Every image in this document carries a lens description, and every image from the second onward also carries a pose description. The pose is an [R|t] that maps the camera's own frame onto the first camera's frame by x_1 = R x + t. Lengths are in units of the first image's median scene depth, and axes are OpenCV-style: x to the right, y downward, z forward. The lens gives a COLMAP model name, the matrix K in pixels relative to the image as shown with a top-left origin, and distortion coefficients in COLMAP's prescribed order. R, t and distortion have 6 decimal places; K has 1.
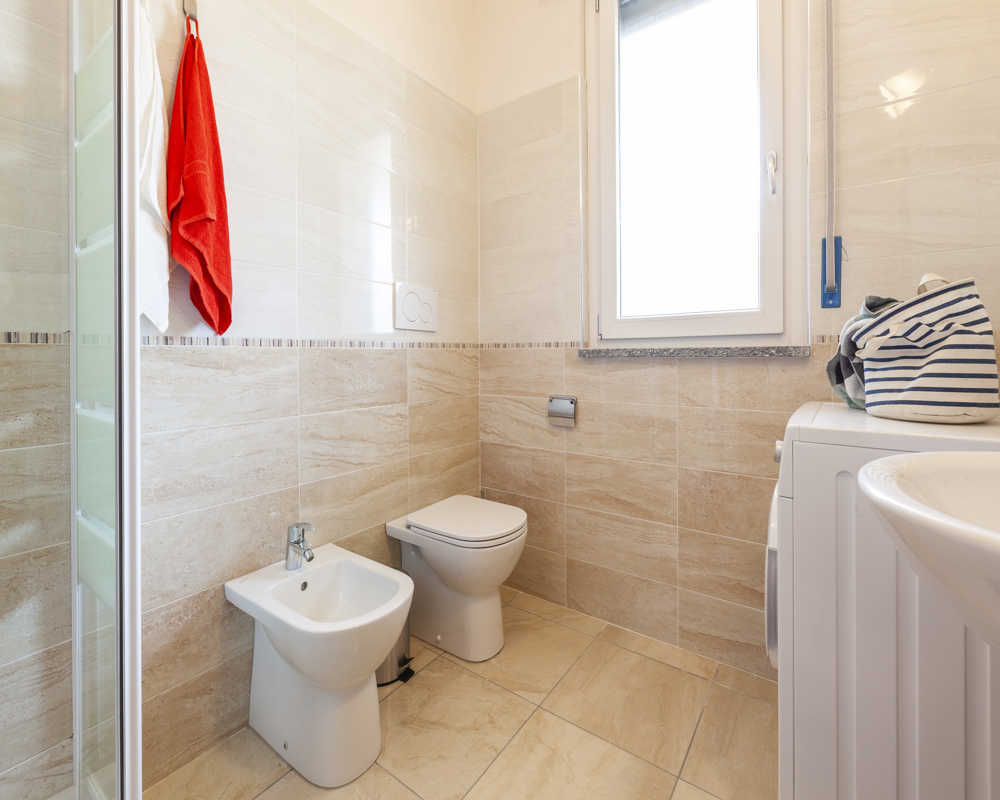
lens RADIAL K [[462.5, 0, 501.7], [0, 462.5, 360.7], [0, 0, 1]] dist [-0.001944, -0.000764]
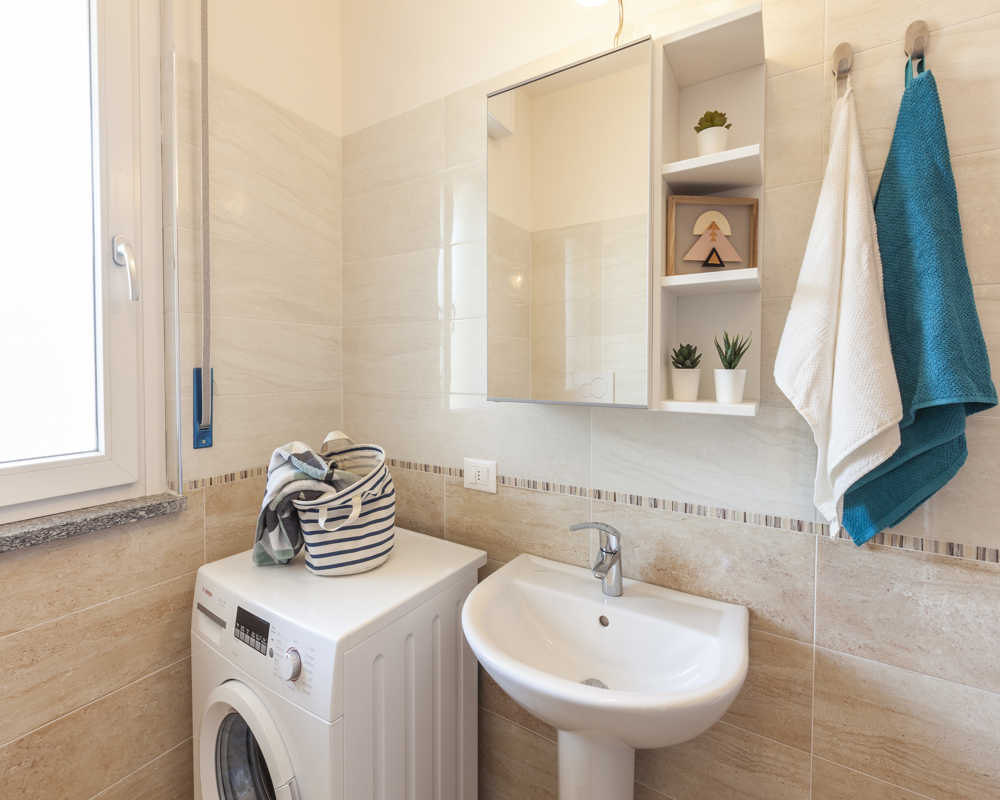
lens RADIAL K [[465.0, 0, 500.5], [0, 465.0, 380.6], [0, 0, 1]] dist [0.001918, 0.000373]
pose [[-0.063466, -0.023452, 0.997708, -0.160661], [0.009993, 0.999659, 0.024134, -0.203548], [-0.997934, 0.011502, -0.063210, 0.385777]]
